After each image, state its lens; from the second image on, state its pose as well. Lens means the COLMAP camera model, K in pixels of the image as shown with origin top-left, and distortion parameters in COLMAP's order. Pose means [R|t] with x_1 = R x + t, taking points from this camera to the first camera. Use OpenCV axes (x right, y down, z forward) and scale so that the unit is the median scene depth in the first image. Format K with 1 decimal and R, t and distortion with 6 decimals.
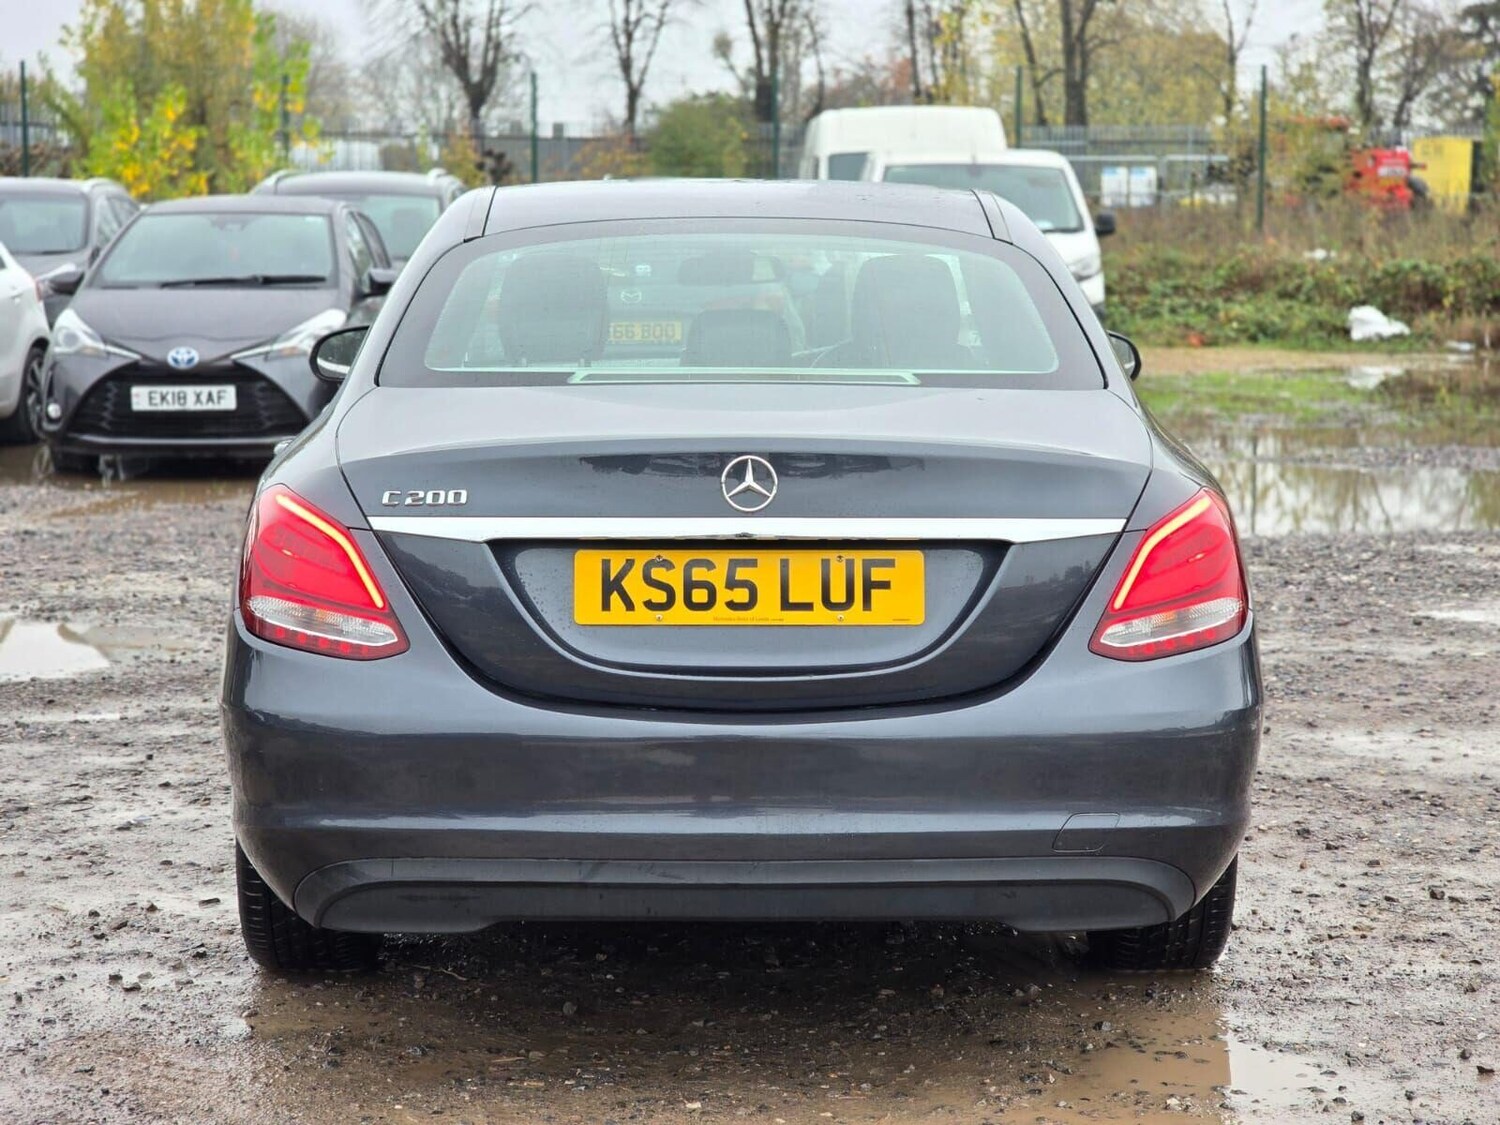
lens RADIAL K [[2883.7, 0, 750.0], [0, 2883.7, 562.5], [0, 0, 1]] dist [-0.141412, 1.791016]
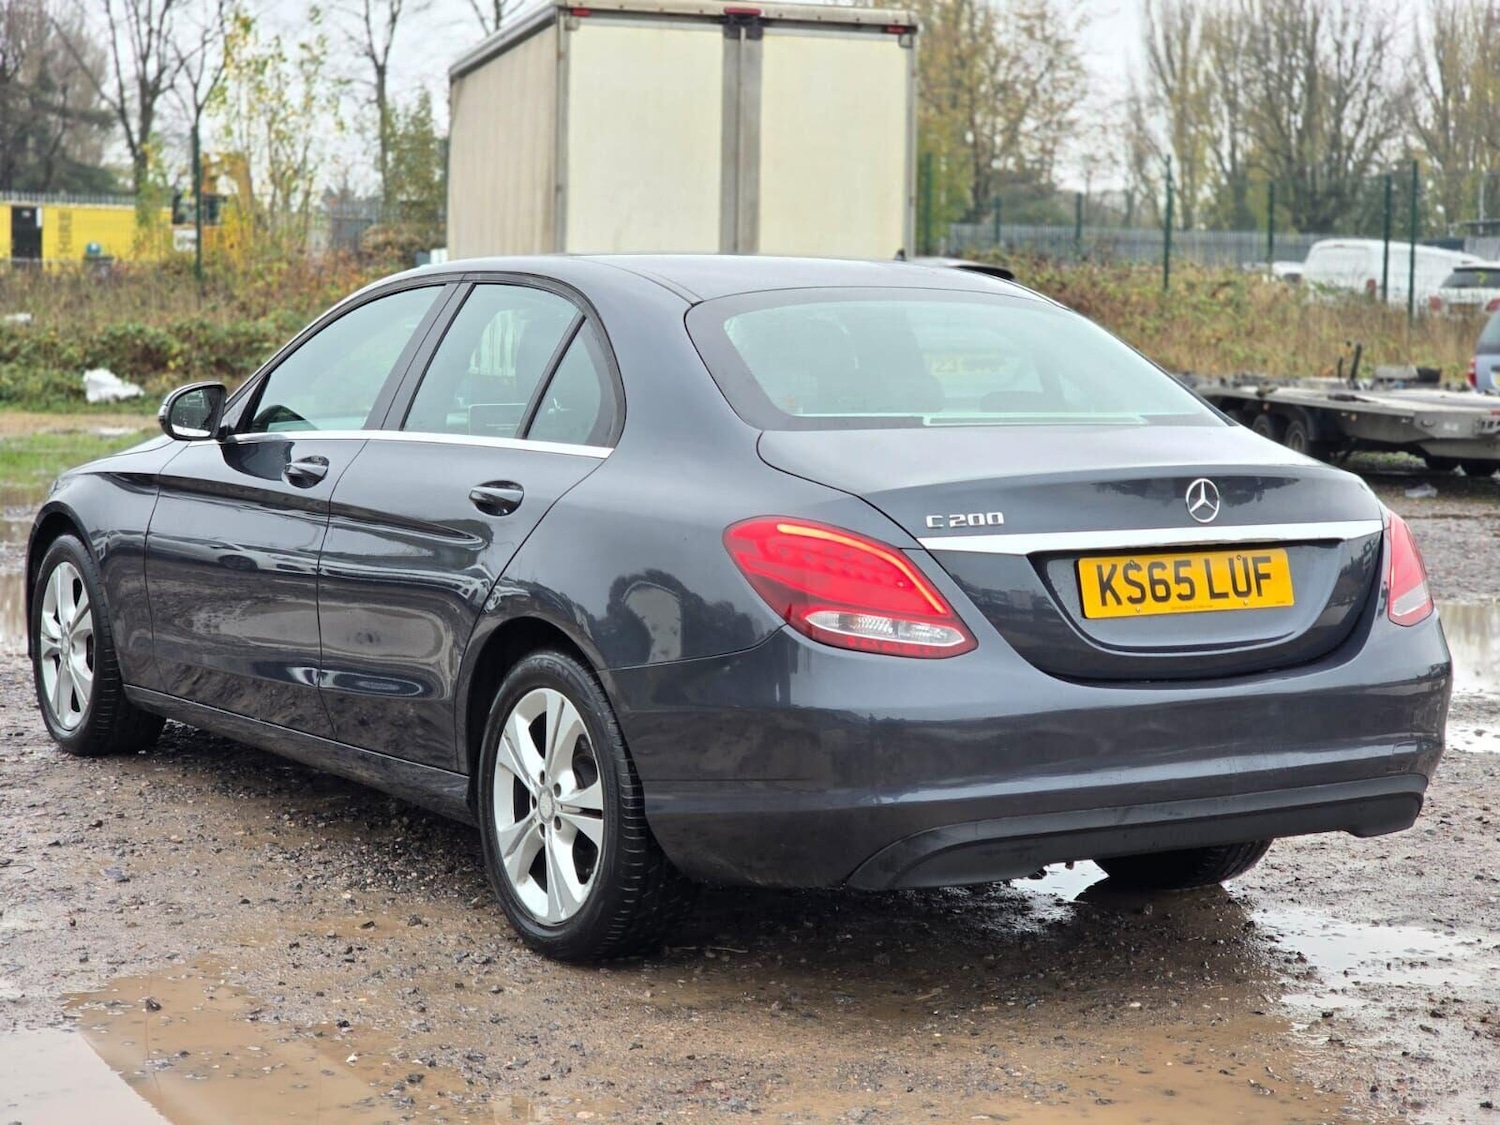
lens RADIAL K [[2883.7, 0, 750.0], [0, 2883.7, 562.5], [0, 0, 1]] dist [-0.141412, 1.791016]
pose [[0.854643, -0.040209, 0.517657, -0.816552], [0.051662, 0.998635, -0.007725, -0.000327], [-0.516639, 0.033346, 0.855554, 0.019234]]
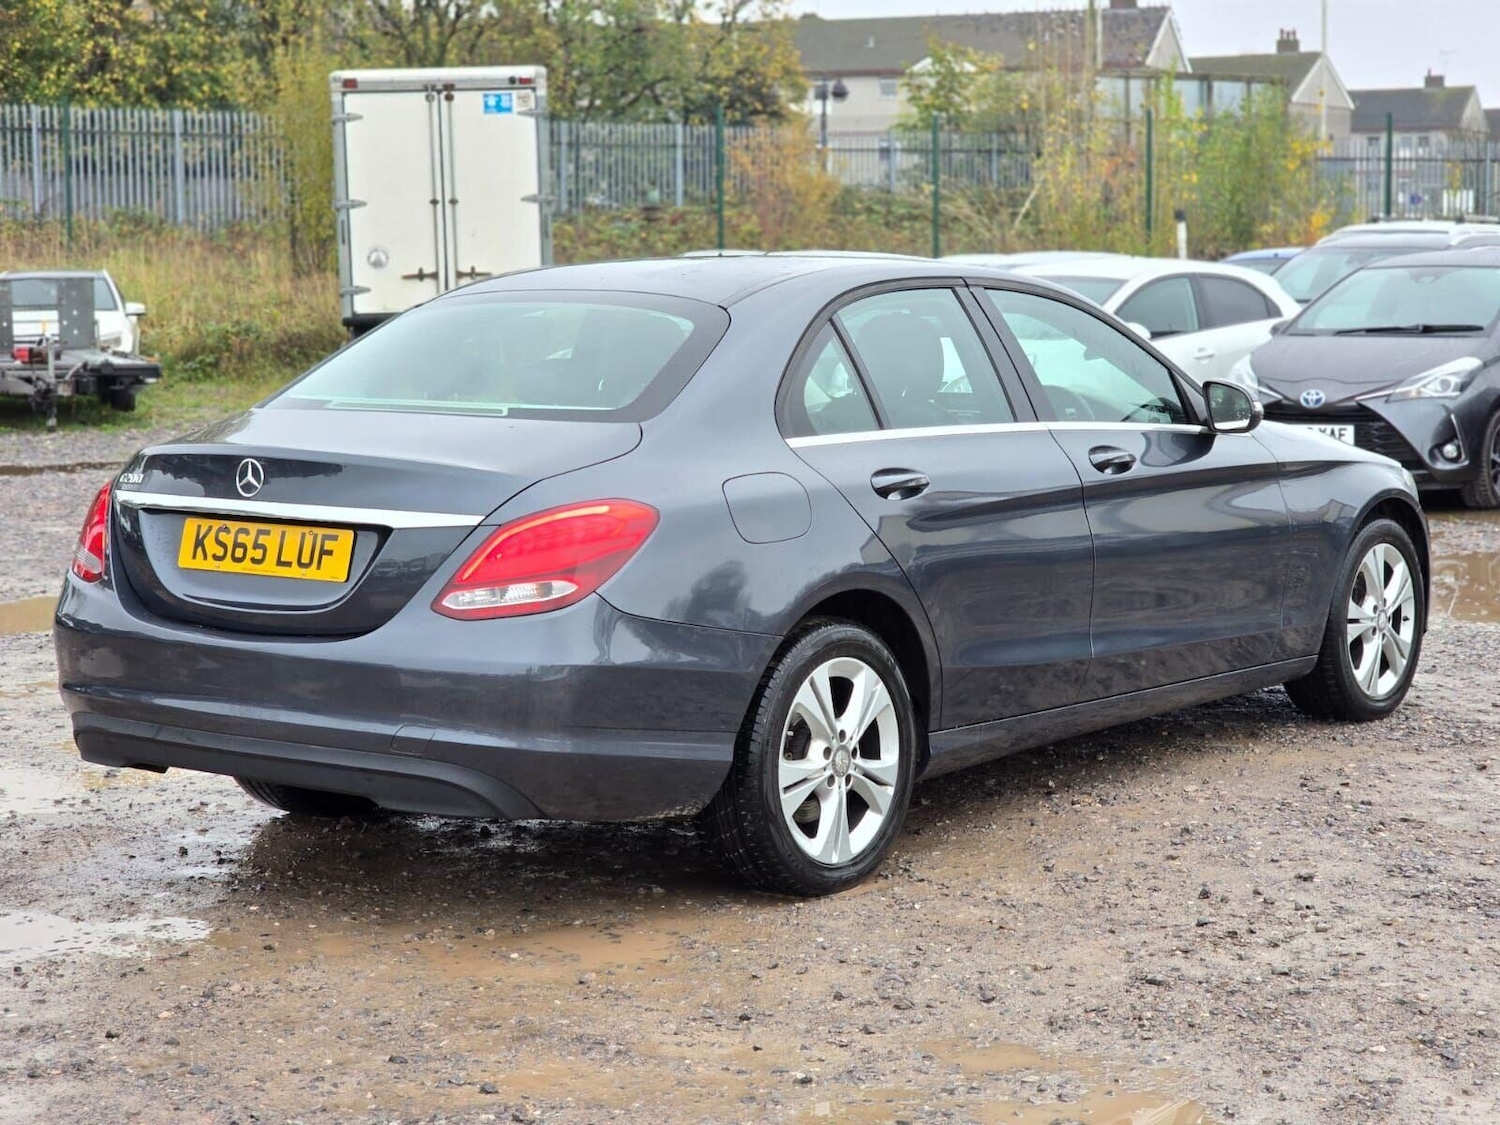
lens RADIAL K [[2844.3, 0, 750.0], [0, 2844.3, 562.5], [0, 0, 1]] dist [0.011043, 0.165658]
pose [[0.774454, 0.058447, -0.629924, 1.095045], [-0.066850, 0.997709, 0.010384, -0.015924], [0.629088, 0.034068, 0.776587, 0.037678]]
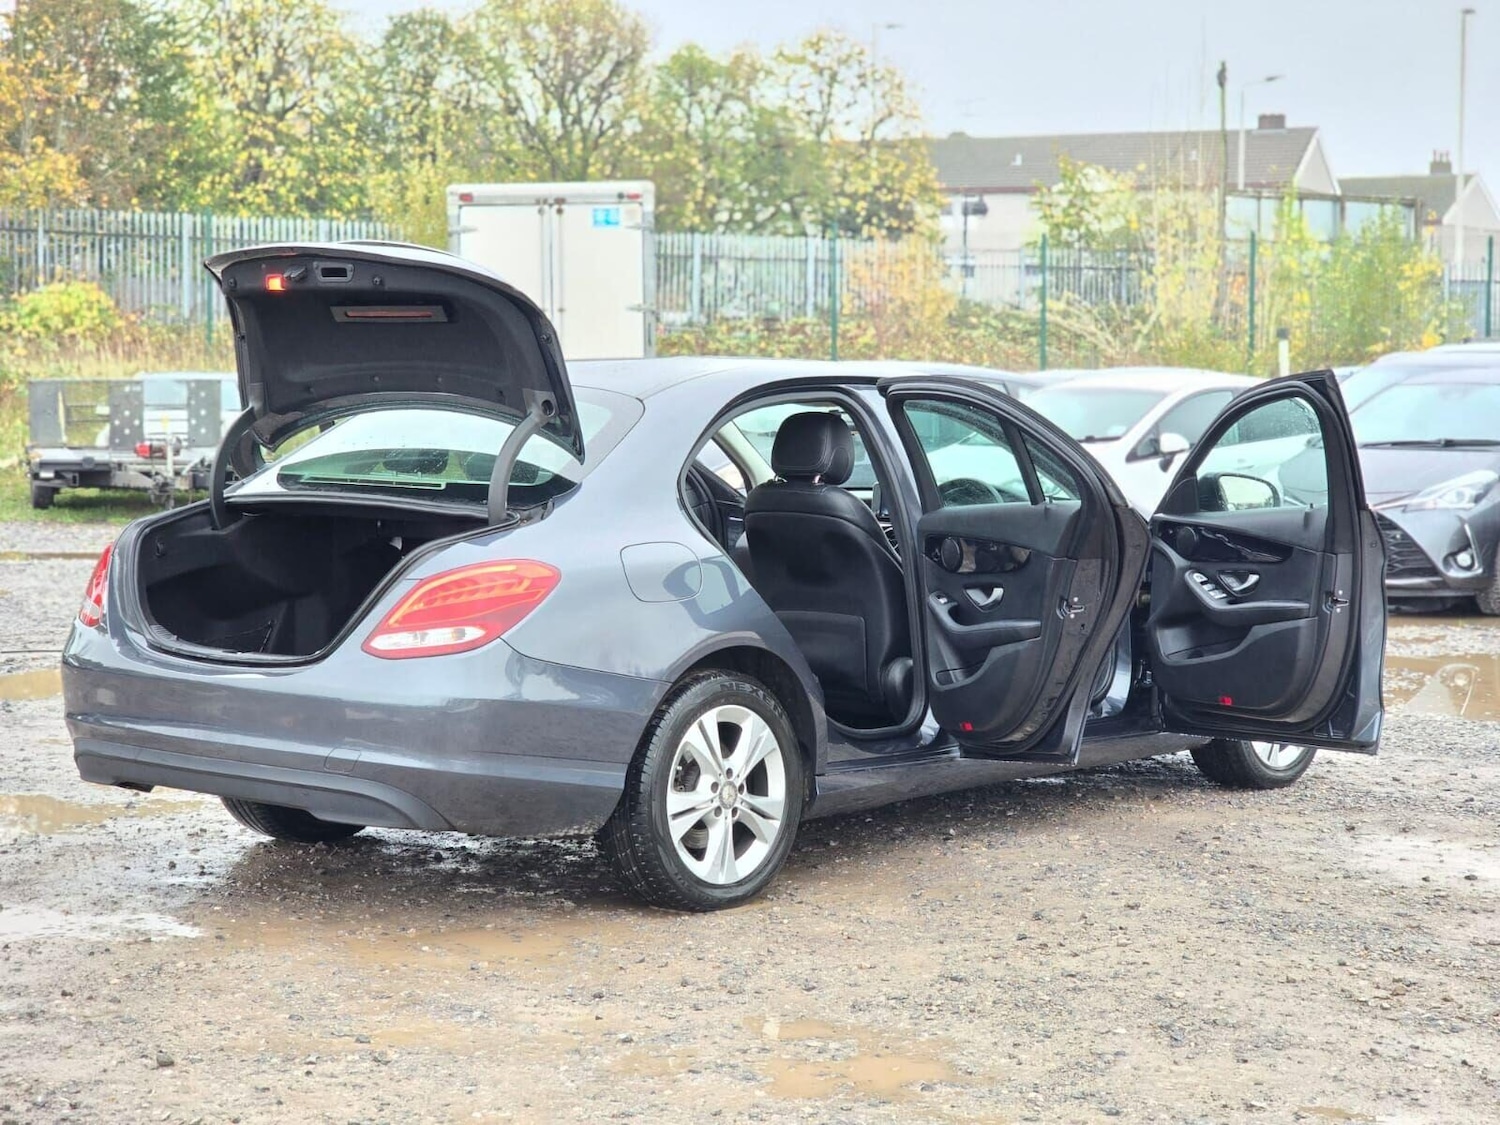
lens RADIAL K [[2883.7, 0, 750.0], [0, 2883.7, 562.5], [0, 0, 1]] dist [-0.141412, 1.791016]
pose [[0.735524, 0.046653, -0.675891, 1.382258], [-0.086598, 0.995917, -0.025495, 0.004445], [0.671942, 0.077283, 0.736561, -0.052534]]
